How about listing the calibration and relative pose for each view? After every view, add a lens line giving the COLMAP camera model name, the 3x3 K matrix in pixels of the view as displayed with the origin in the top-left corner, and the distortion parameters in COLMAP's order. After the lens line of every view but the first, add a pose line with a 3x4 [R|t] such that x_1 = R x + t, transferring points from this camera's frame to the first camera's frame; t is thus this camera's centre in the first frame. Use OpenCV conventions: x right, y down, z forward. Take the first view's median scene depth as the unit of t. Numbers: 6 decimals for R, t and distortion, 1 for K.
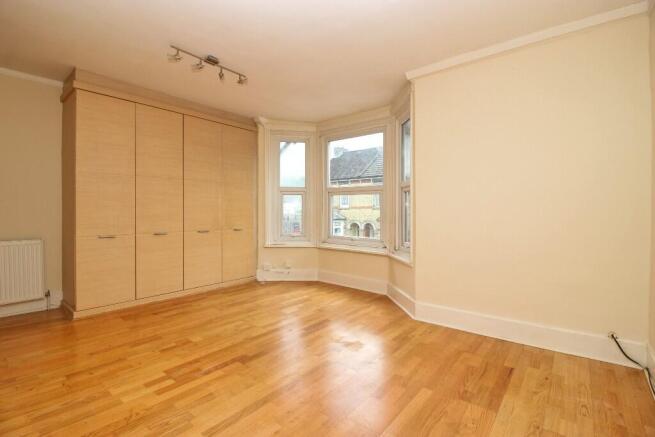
lens RADIAL K [[304.7, 0, 323.7], [0, 304.7, 215.5], [0, 0, 1]] dist [-0.009642, -0.001274]
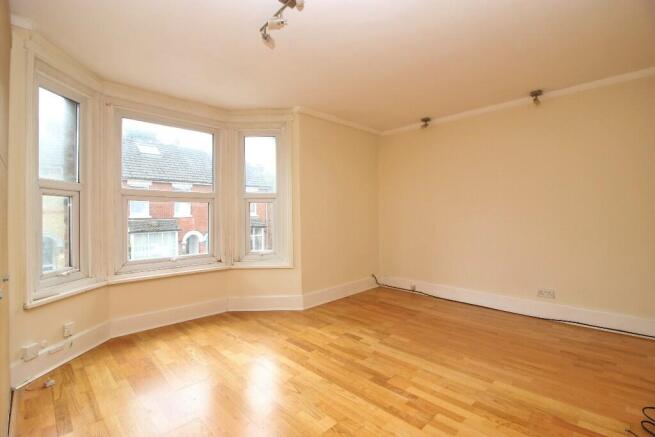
lens RADIAL K [[304.7, 0, 328.0], [0, 304.7, 215.8], [0, 0, 1]] dist [-0.009642, -0.001274]
pose [[0.094520, -0.010873, 0.995464, -0.873628], [0.021946, 0.999720, 0.008836, -0.043005], [-0.995281, 0.021012, 0.094732, 0.750657]]
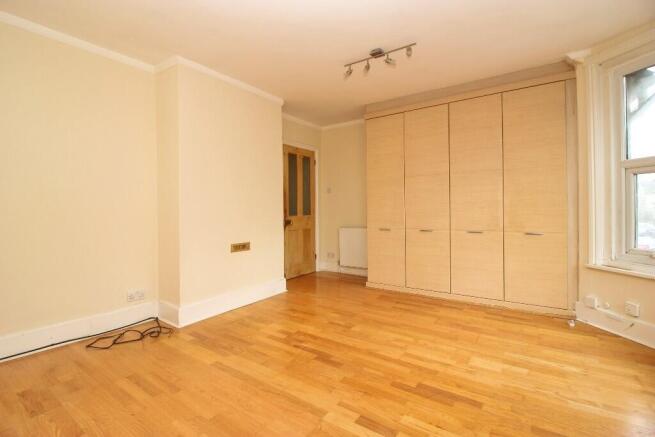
lens RADIAL K [[304.7, 0, 327.2], [0, 304.7, 215.3], [0, 0, 1]] dist [-0.009642, -0.001274]
pose [[0.085702, 0.016004, -0.996192, 0.510237], [-0.005936, 0.999861, 0.015552, -0.005319], [0.996303, 0.004581, 0.085785, 0.652927]]
